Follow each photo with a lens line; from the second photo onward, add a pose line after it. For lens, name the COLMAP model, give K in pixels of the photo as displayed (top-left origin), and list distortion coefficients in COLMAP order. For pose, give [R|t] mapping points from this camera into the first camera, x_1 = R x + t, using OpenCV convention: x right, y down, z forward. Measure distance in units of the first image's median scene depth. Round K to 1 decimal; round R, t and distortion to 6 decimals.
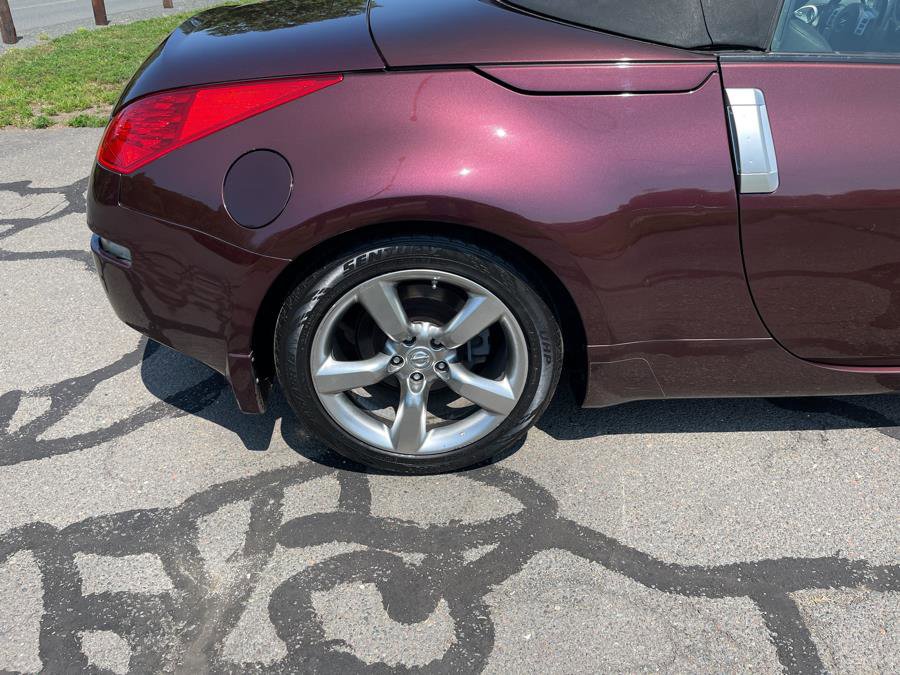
lens RADIAL K [[681.6, 0, 448.3], [0, 681.6, 337.5], [0, 0, 1]] dist [0.081243, -0.117091]
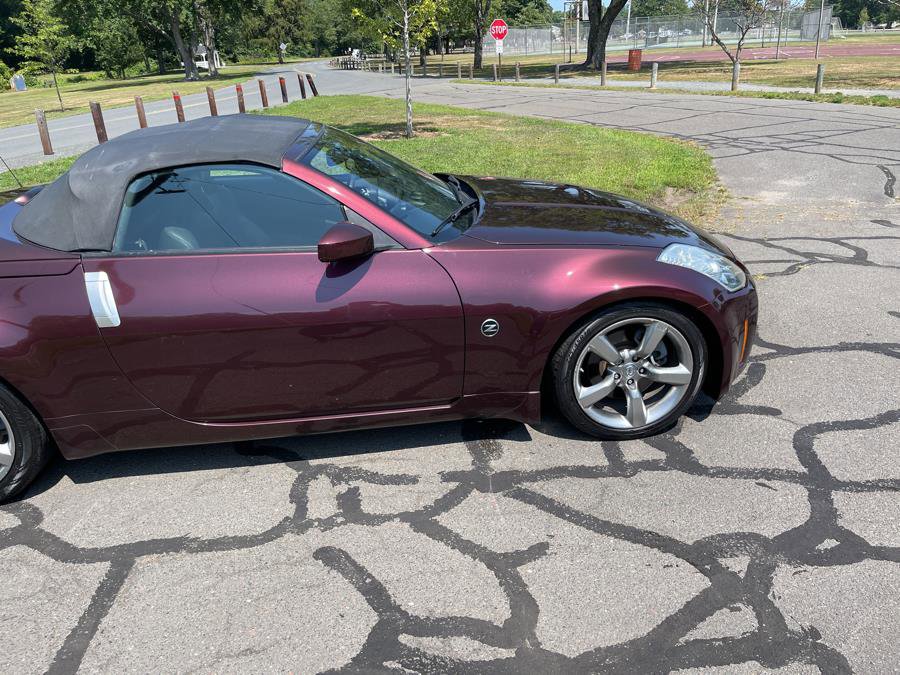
lens RADIAL K [[681.6, 0, 453.7], [0, 681.6, 333.6], [0, 0, 1]] dist [0.081243, -0.117091]
pose [[0.996759, -0.046870, 0.065380, 1.074146], [0.056033, 0.987666, -0.146203, 0.106792], [-0.057721, 0.149393, 0.987092, -0.728442]]
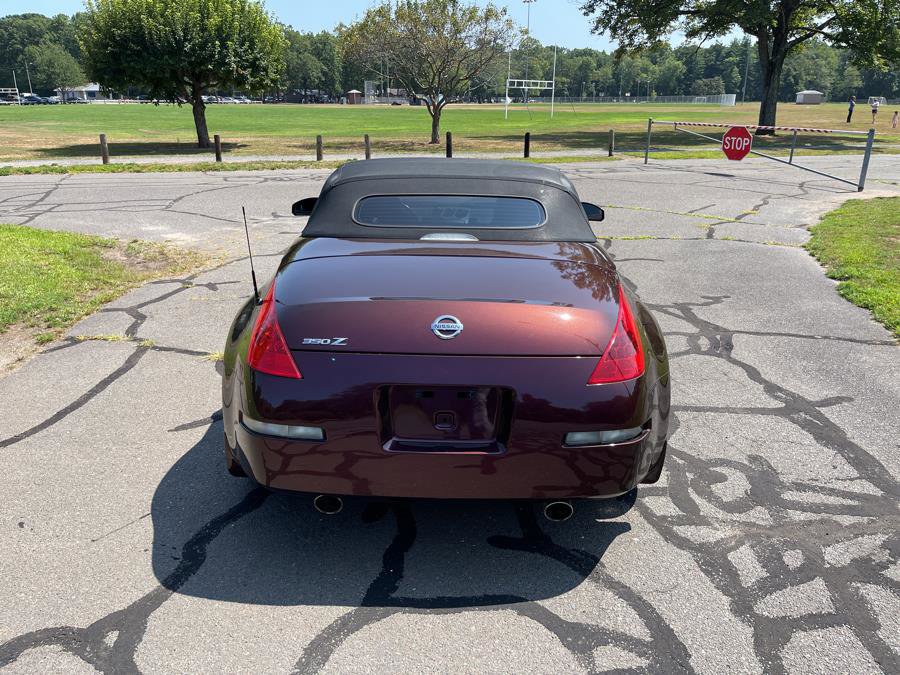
lens RADIAL K [[681.6, 0, 452.2], [0, 681.6, 334.1], [0, 0, 1]] dist [0.081243, -0.117091]
pose [[0.038480, -0.292672, 0.955438, -1.879969], [0.520294, 0.822180, 0.230898, -0.856043], [-0.853120, 0.488224, 0.183913, 0.991188]]
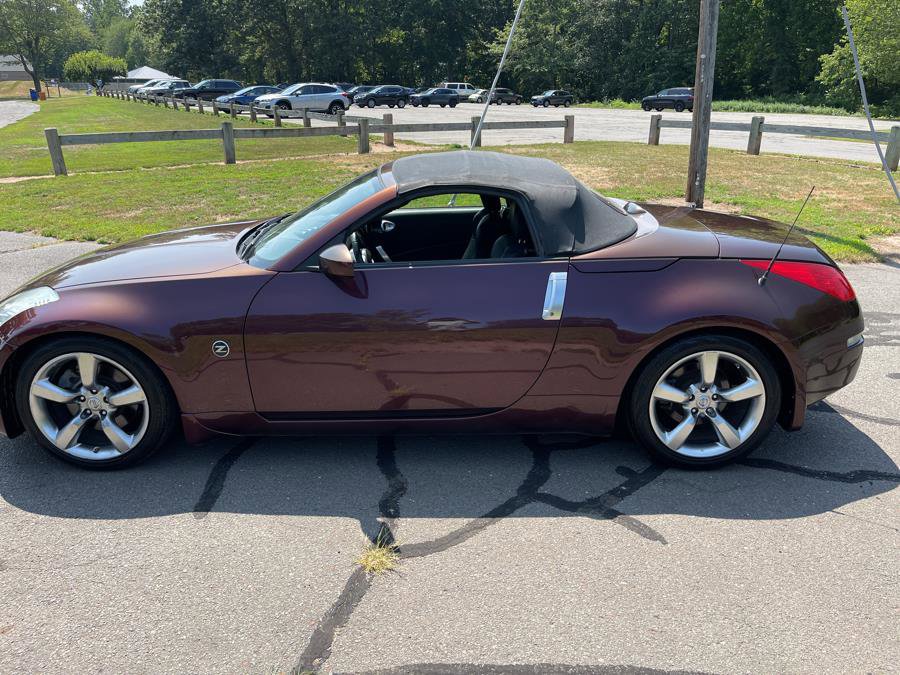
lens RADIAL K [[681.6, 0, 451.7], [0, 681.6, 334.4], [0, 0, 1]] dist [0.081243, -0.117091]
pose [[-0.999385, 0.014301, 0.032028, 0.549342], [0.033951, 0.623856, 0.780802, -2.164177], [-0.008815, 0.781409, -0.623957, 2.958071]]
